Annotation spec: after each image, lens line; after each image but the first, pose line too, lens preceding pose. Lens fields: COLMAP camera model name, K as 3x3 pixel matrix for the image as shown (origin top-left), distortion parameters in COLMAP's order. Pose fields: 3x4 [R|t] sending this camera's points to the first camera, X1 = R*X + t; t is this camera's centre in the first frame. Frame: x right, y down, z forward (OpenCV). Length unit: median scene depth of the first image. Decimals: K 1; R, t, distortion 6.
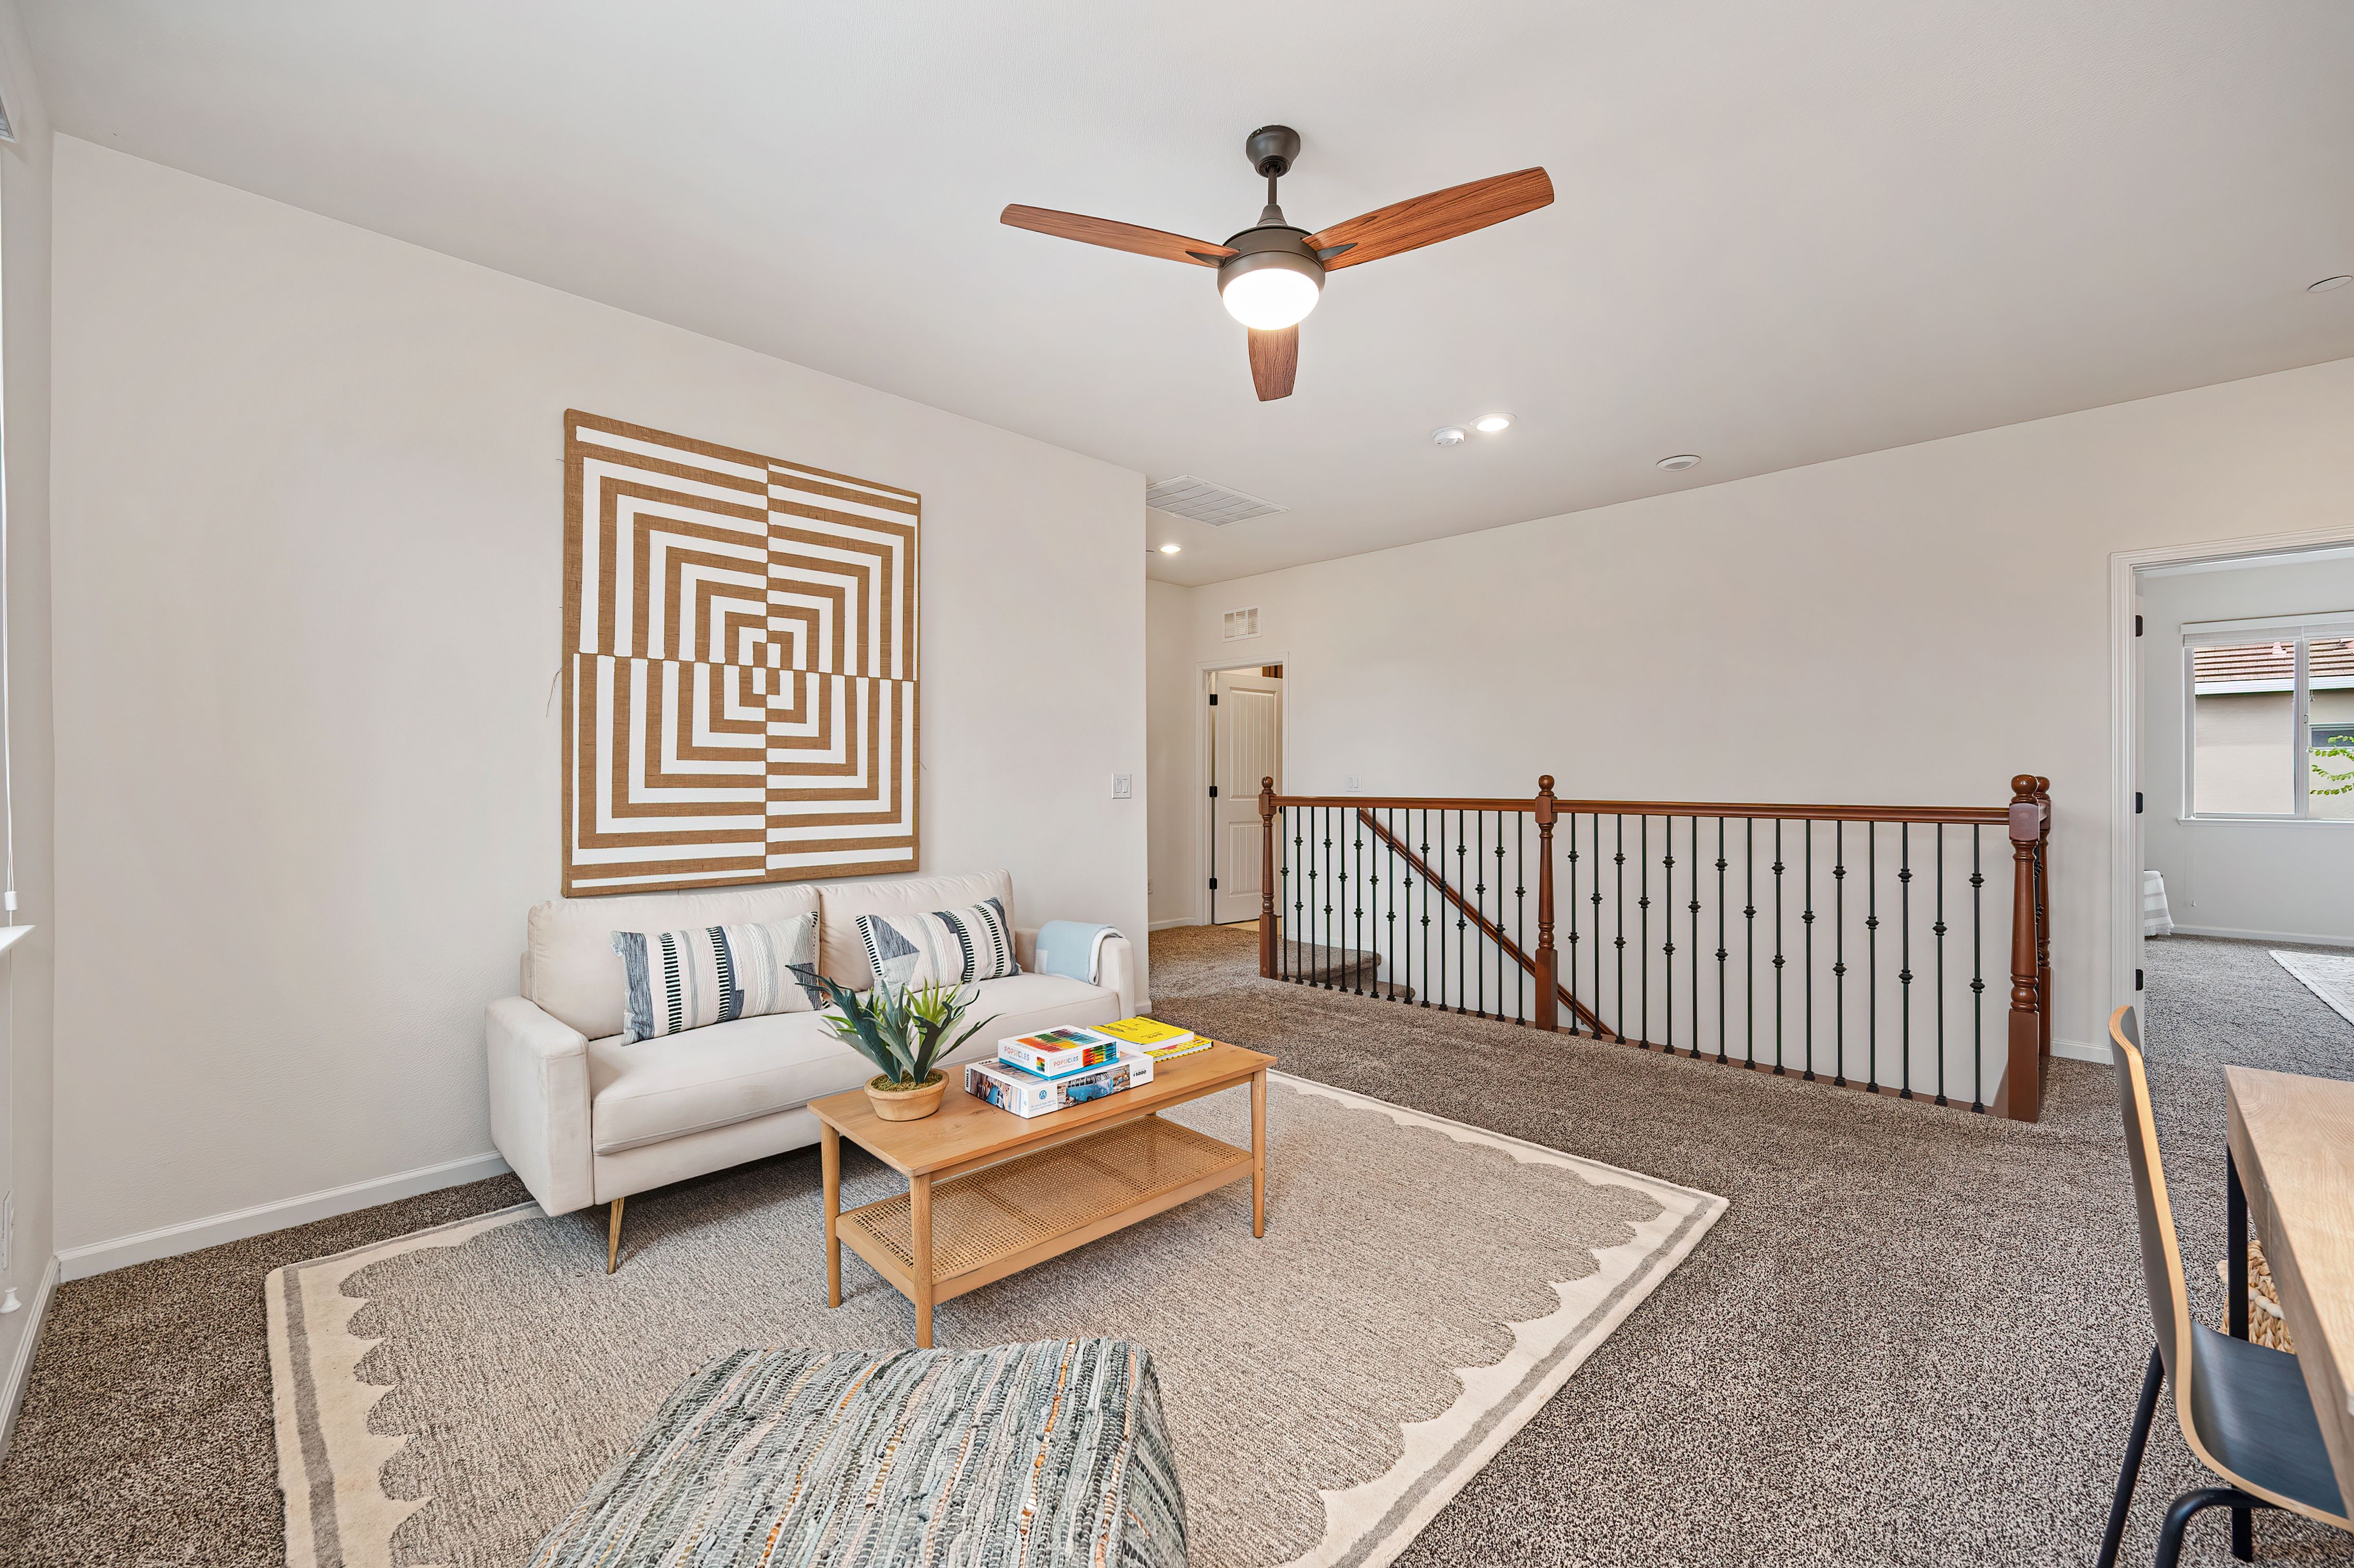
lens RADIAL K [[935.3, 0, 1191.4], [0, 935.3, 784.2], [0, 0, 1]] dist [0.000492, -0.001579]
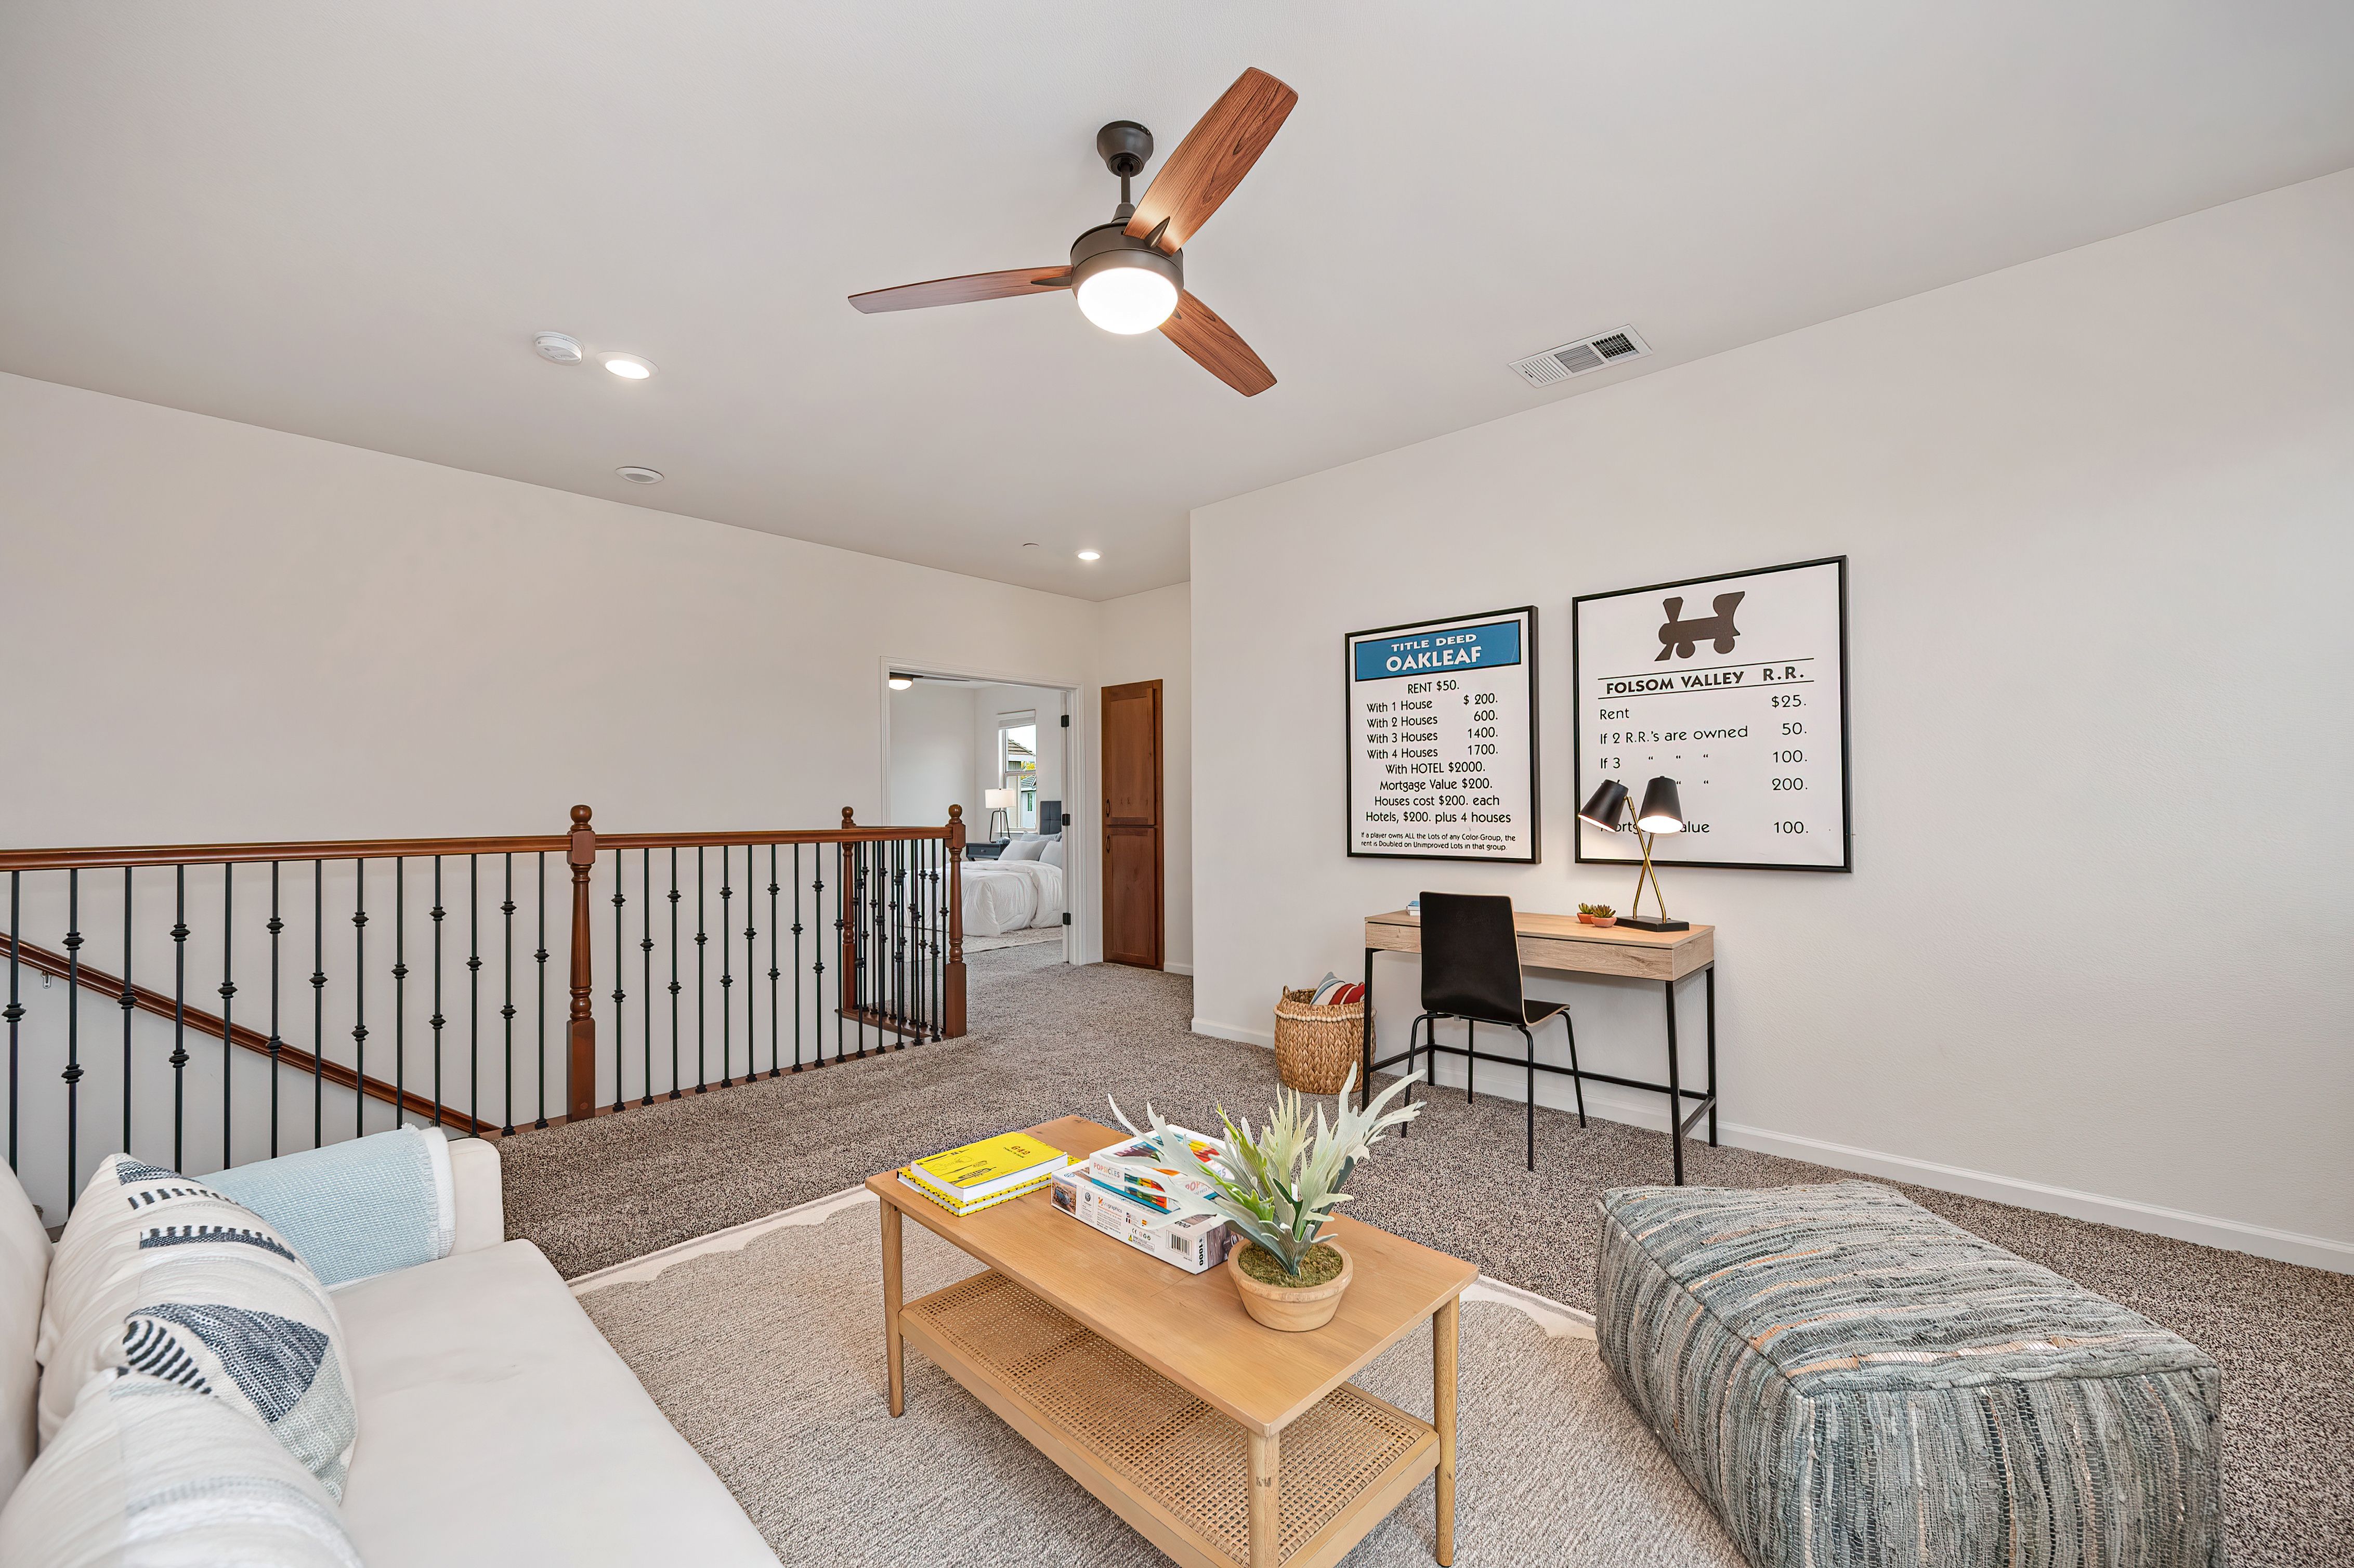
lens RADIAL K [[935.3, 0, 1175.3], [0, 935.3, 795.8], [0, 0, 1]] dist [0.000492, -0.001579]
pose [[-0.024908, 0.010214, 0.999638, -0.918222], [0.015059, 0.999838, -0.009841, -0.003708], [-0.999576, 0.014808, -0.025058, 1.037588]]
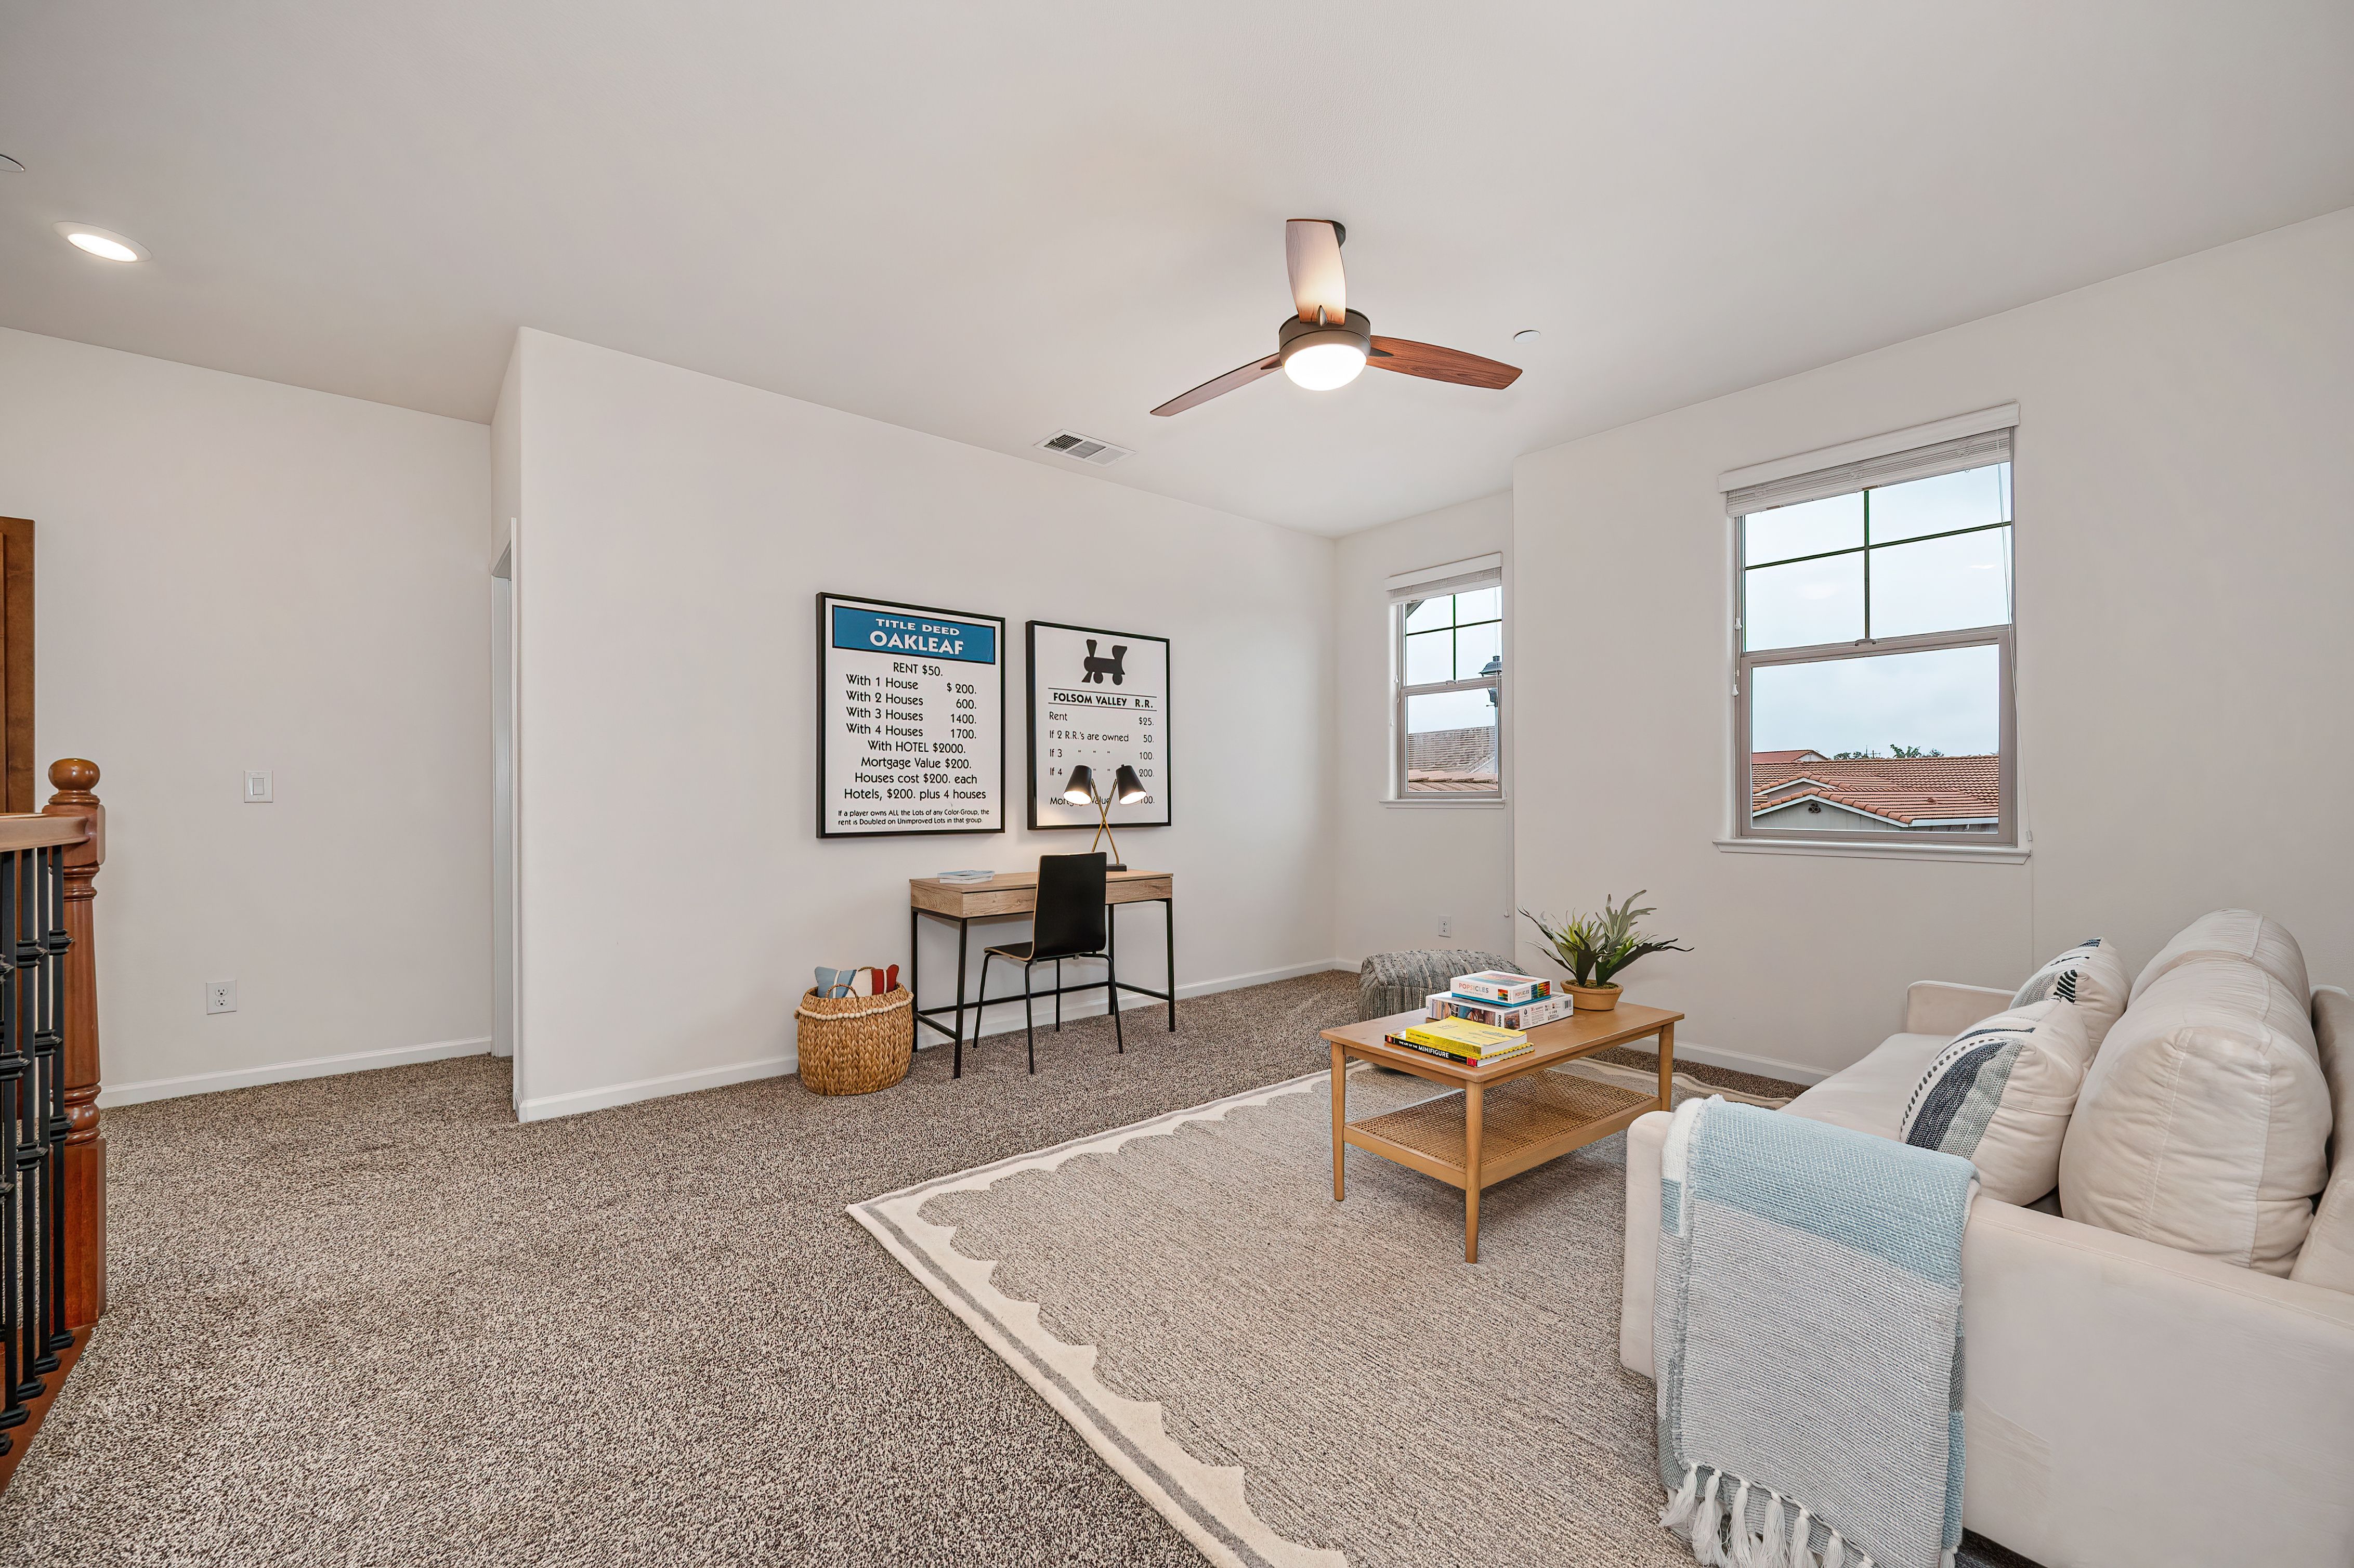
lens RADIAL K [[935.3, 0, 1187.9], [0, 935.3, 791.0], [0, 0, 1]] dist [0.000492, -0.001579]
pose [[-0.995518, 0.000305, 0.094572, 0.176954], [0.000584, 0.999996, 0.002921, 0.016051], [-0.094570, 0.002964, -0.995514, 2.346434]]
